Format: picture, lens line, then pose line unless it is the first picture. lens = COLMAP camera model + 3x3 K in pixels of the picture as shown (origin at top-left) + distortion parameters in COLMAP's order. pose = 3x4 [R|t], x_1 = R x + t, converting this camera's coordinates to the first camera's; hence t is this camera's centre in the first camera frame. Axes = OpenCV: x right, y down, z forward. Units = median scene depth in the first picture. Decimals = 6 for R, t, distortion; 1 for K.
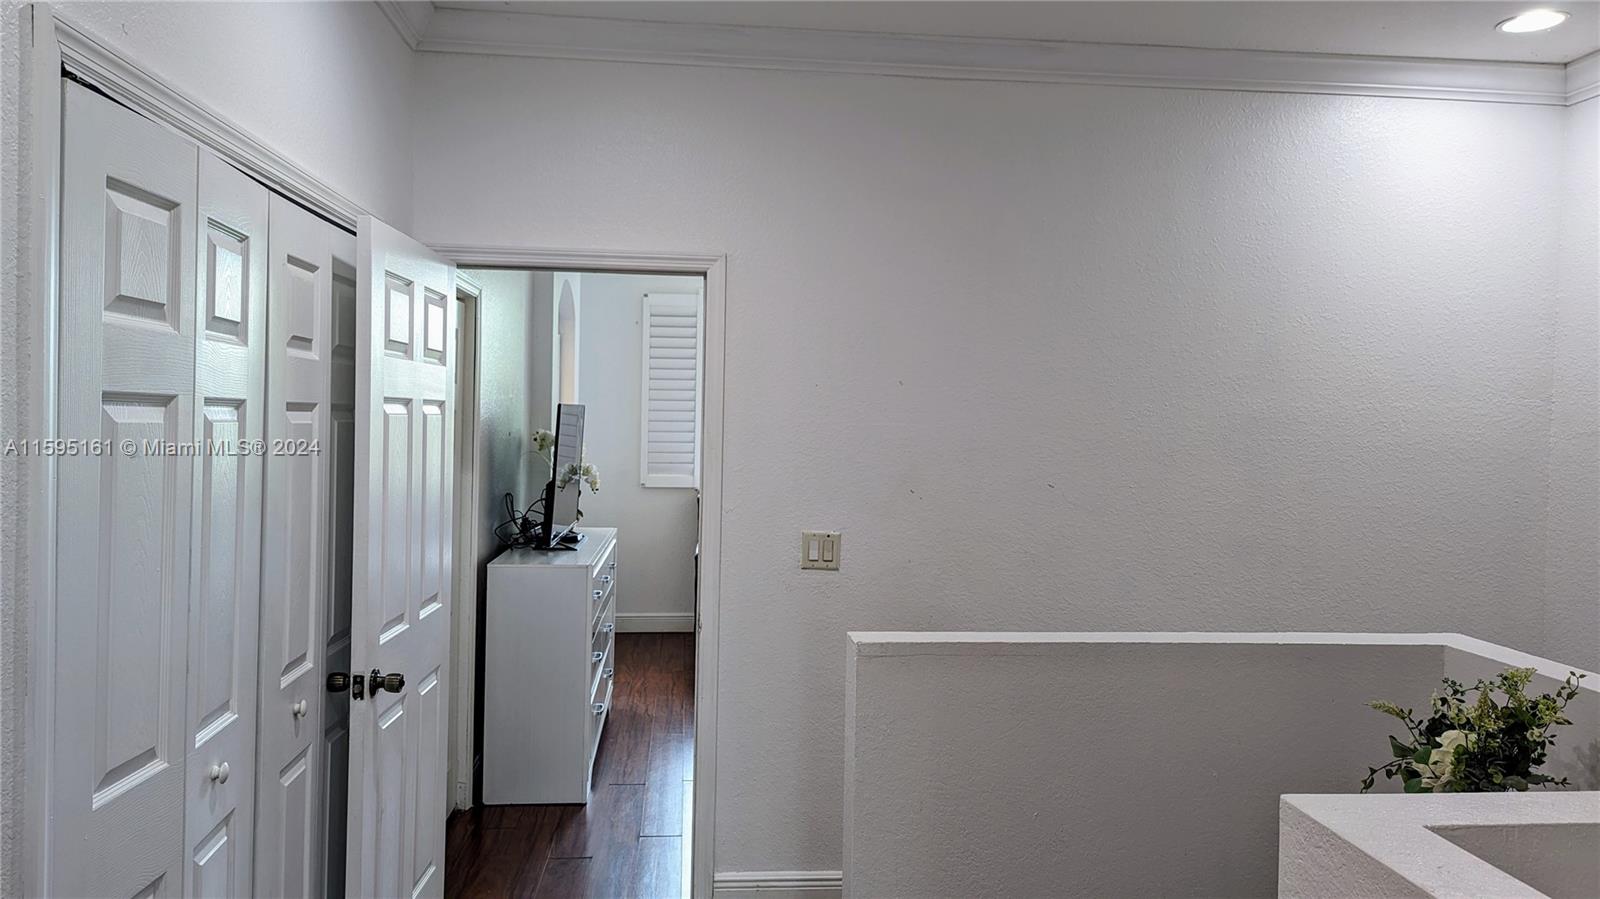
lens RADIAL K [[1135.1, 0, 796.3], [0, 1135.1, 440.7], [0, 0, 1]] dist [0.076358, -0.077256]
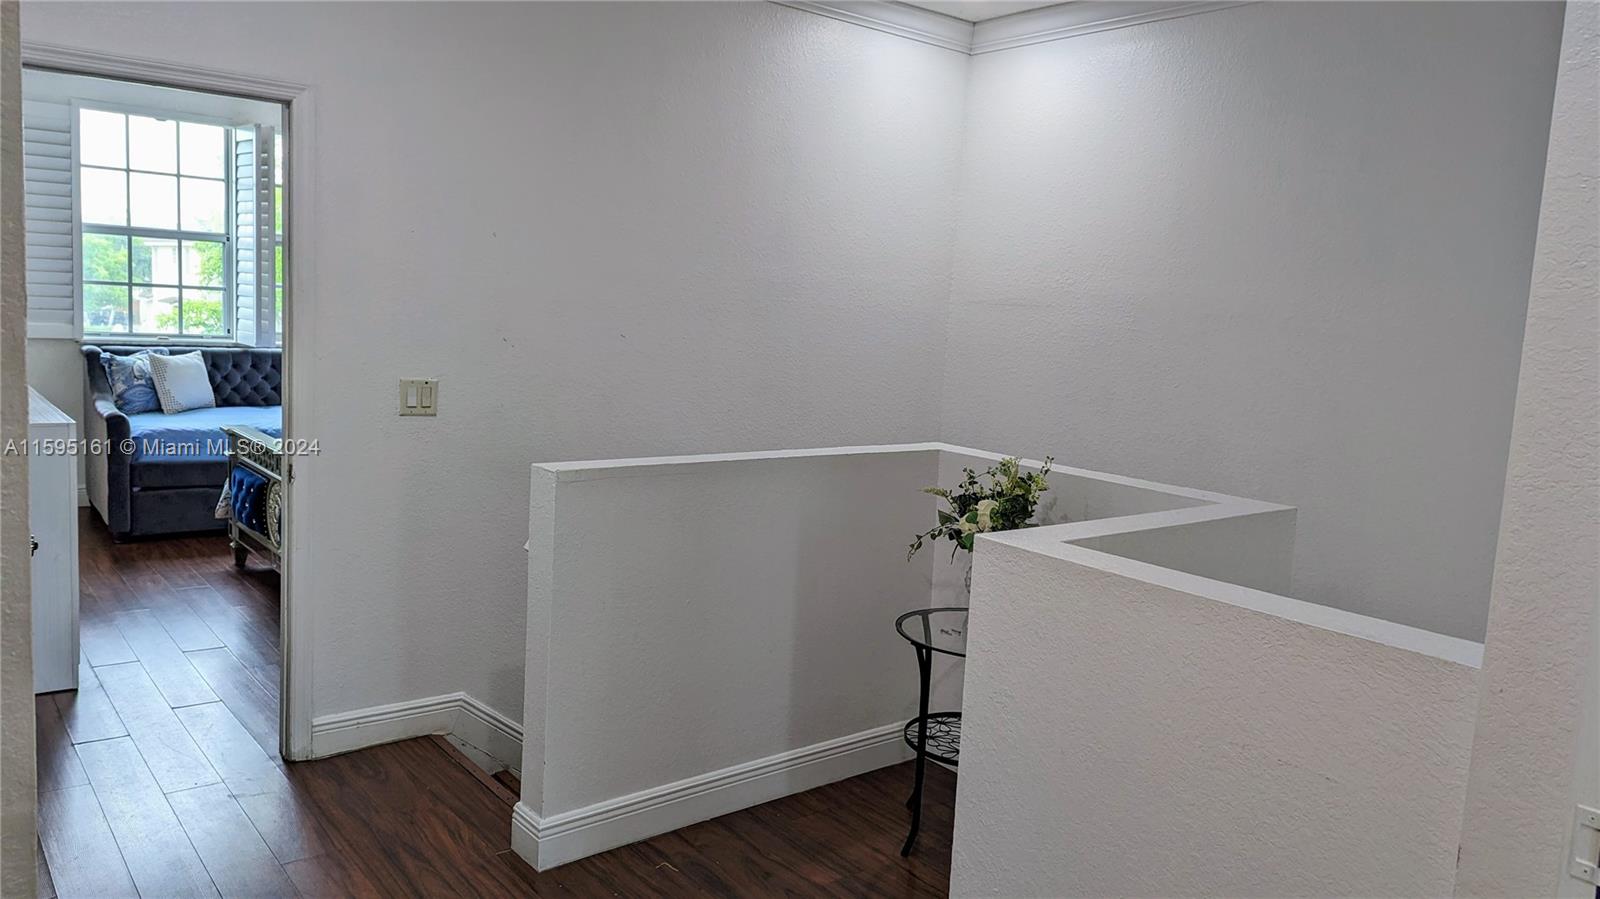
lens RADIAL K [[1135.1, 0, 796.3], [0, 1135.1, 440.7], [0, 0, 1]] dist [0.076358, -0.077256]
pose [[0.835624, -0.039718, 0.547865, -0.259411], [-0.027121, 0.993183, 0.113368, 0.009998], [-0.548633, -0.109592, 0.828850, -0.040541]]
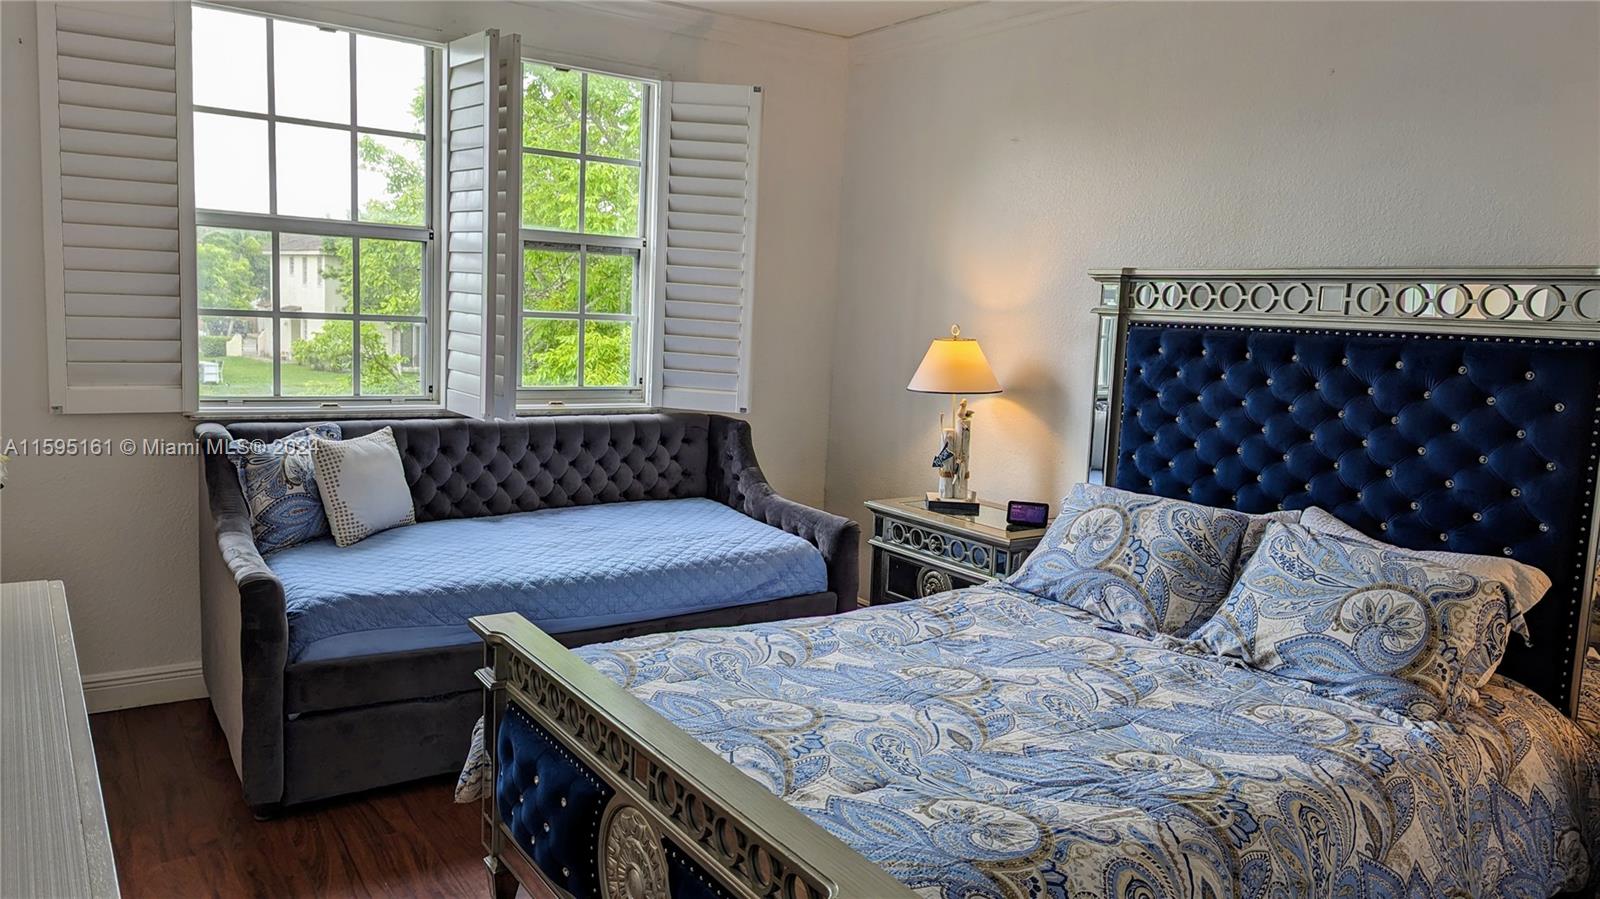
lens RADIAL K [[1127.1, 0, 776.7], [0, 1127.1, 433.9], [0, 0, 1]] dist [0.062749, -0.002427]
pose [[0.879160, -0.037773, 0.475027, -0.225619], [-0.018850, 0.993317, 0.113872, -0.021955], [-0.476153, -0.109066, 0.872573, 1.004366]]
